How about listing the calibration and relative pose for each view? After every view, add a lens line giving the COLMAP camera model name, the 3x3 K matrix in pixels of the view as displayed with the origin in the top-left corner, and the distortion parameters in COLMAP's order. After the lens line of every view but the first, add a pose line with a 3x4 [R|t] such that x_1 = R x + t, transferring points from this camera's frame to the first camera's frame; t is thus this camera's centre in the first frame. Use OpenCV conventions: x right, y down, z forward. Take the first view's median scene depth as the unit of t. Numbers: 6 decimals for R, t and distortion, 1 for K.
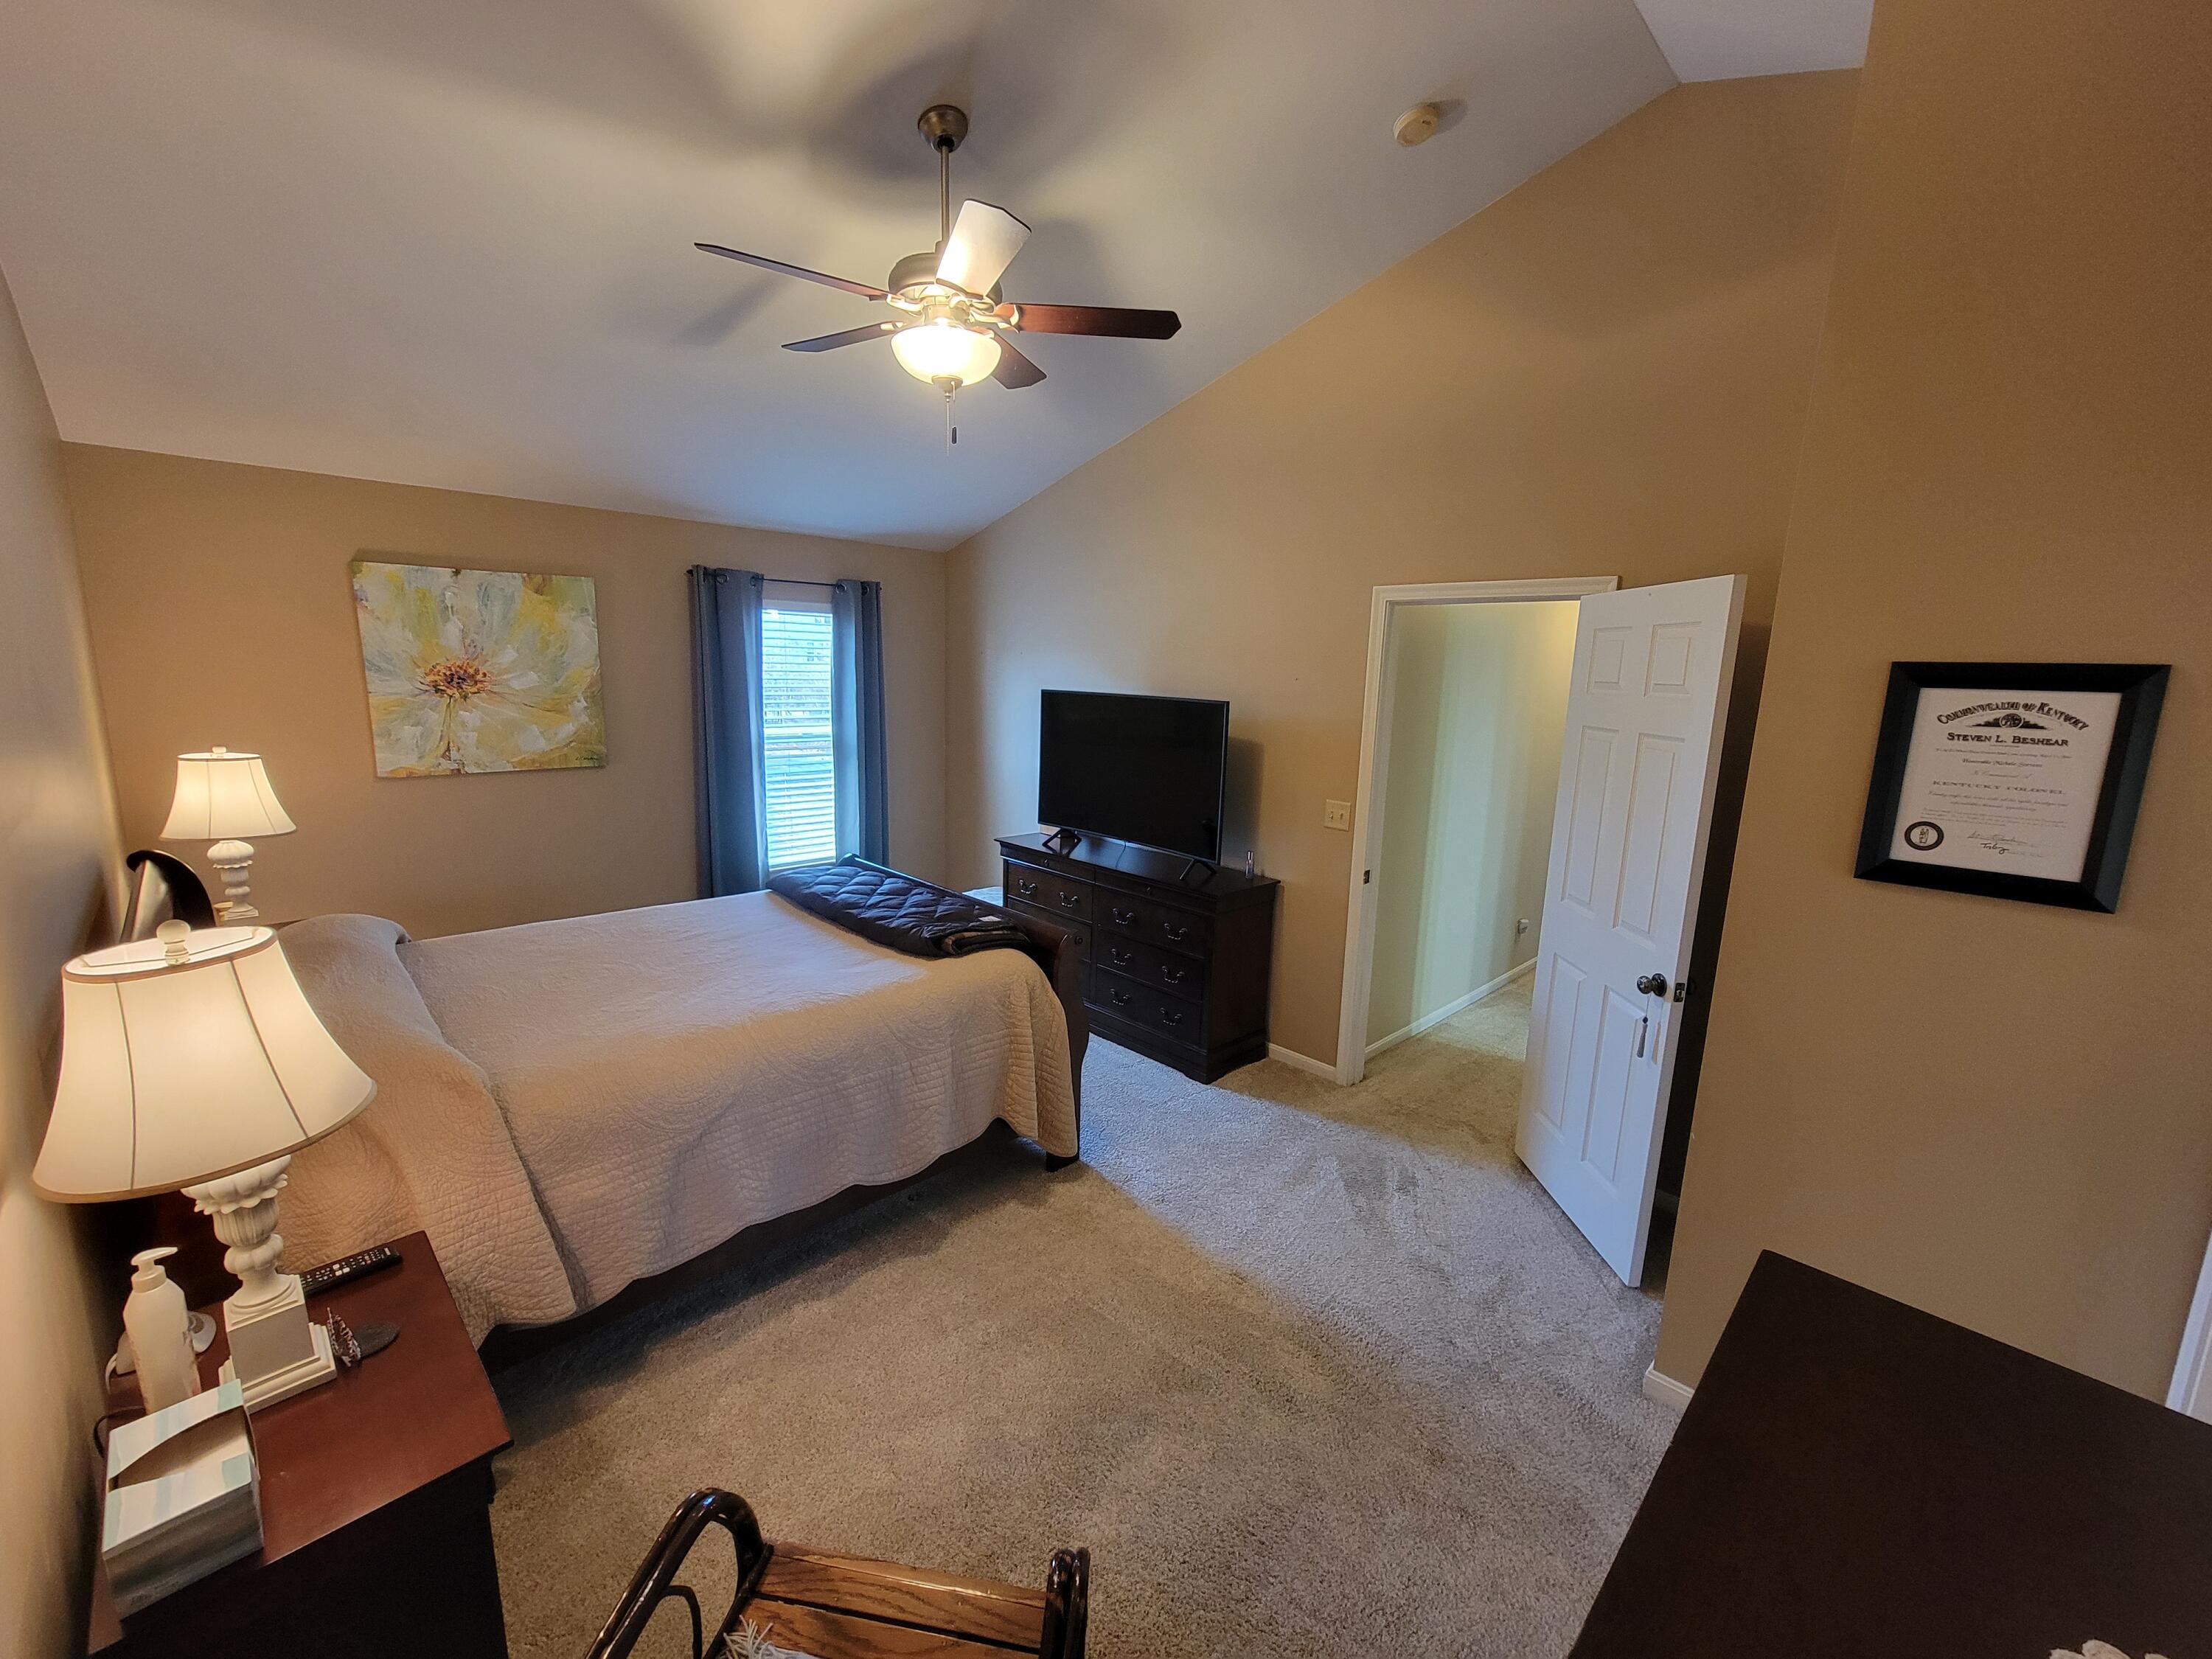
lens RADIAL K [[906.3, 0, 1106.0], [0, 906.3, 829.5], [0, 0, 1]] dist [0.001284, 0.001273]
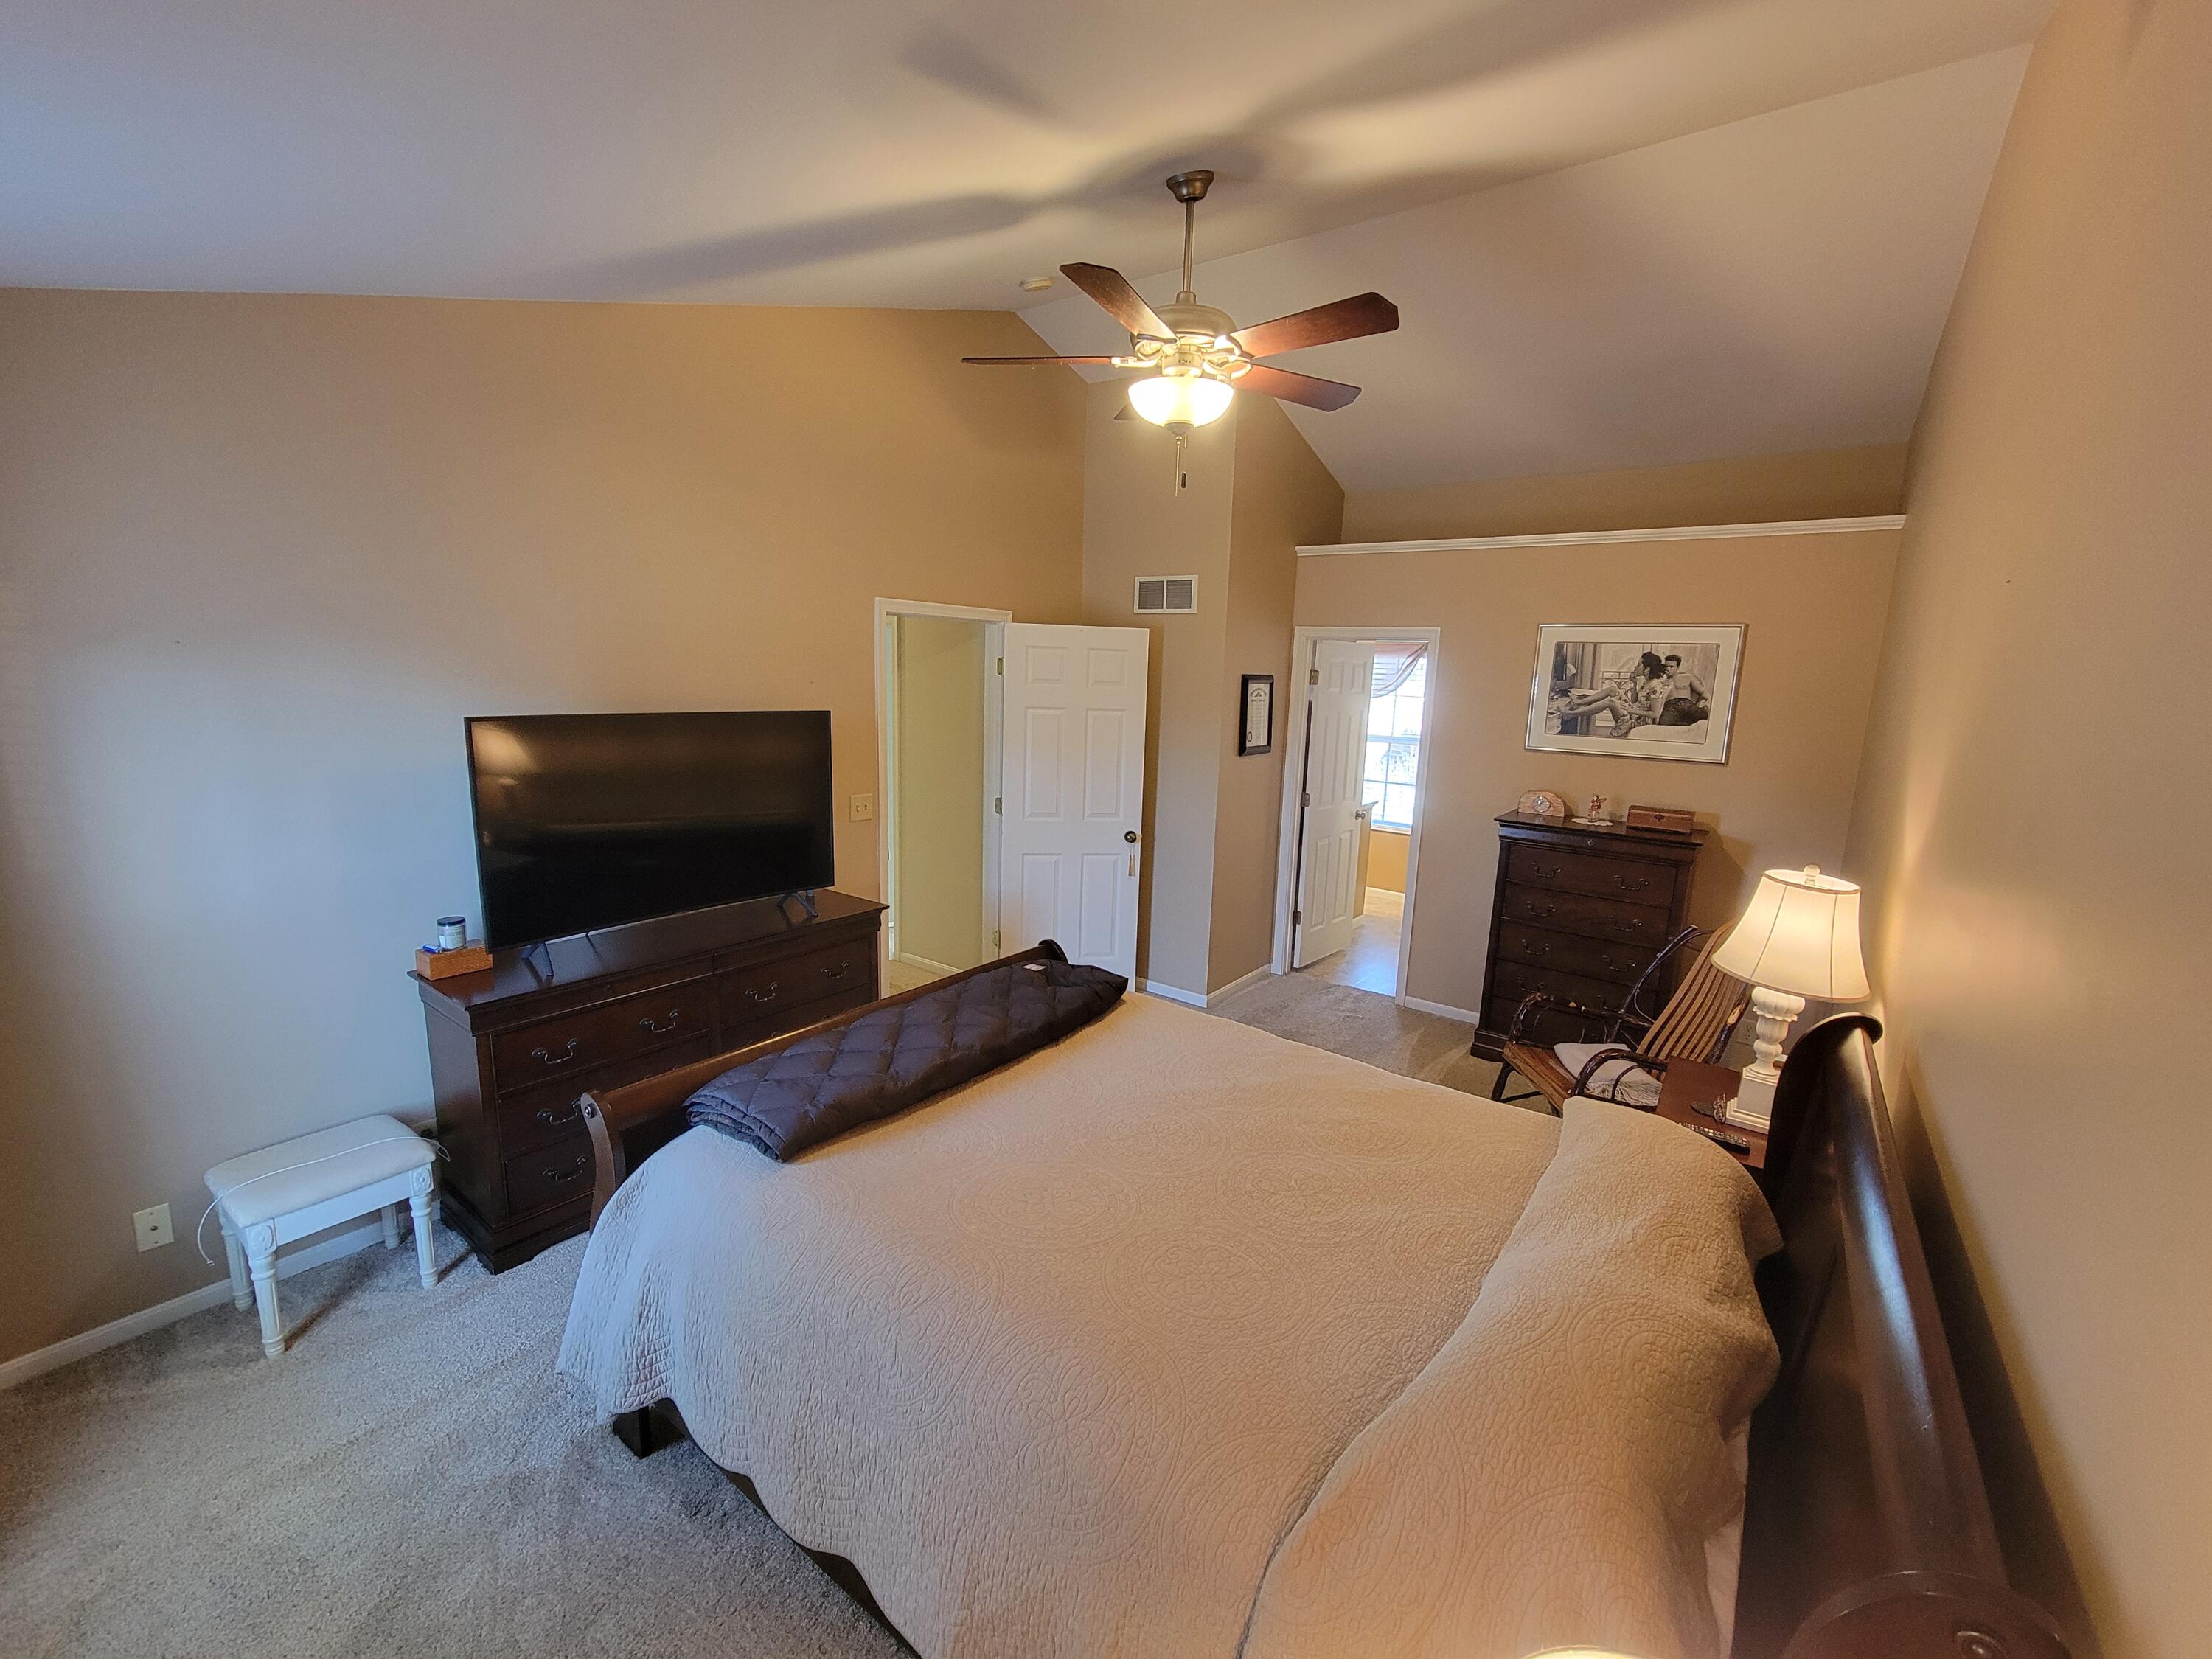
lens RADIAL K [[906.3, 0, 1106.0], [0, 906.3, 829.5], [0, 0, 1]] dist [0.001284, 0.001273]
pose [[-0.156659, -0.208354, 0.965426, -1.256707], [0.138024, 0.963284, 0.230289, -0.298105], [-0.977961, 0.169329, -0.122150, 1.285340]]
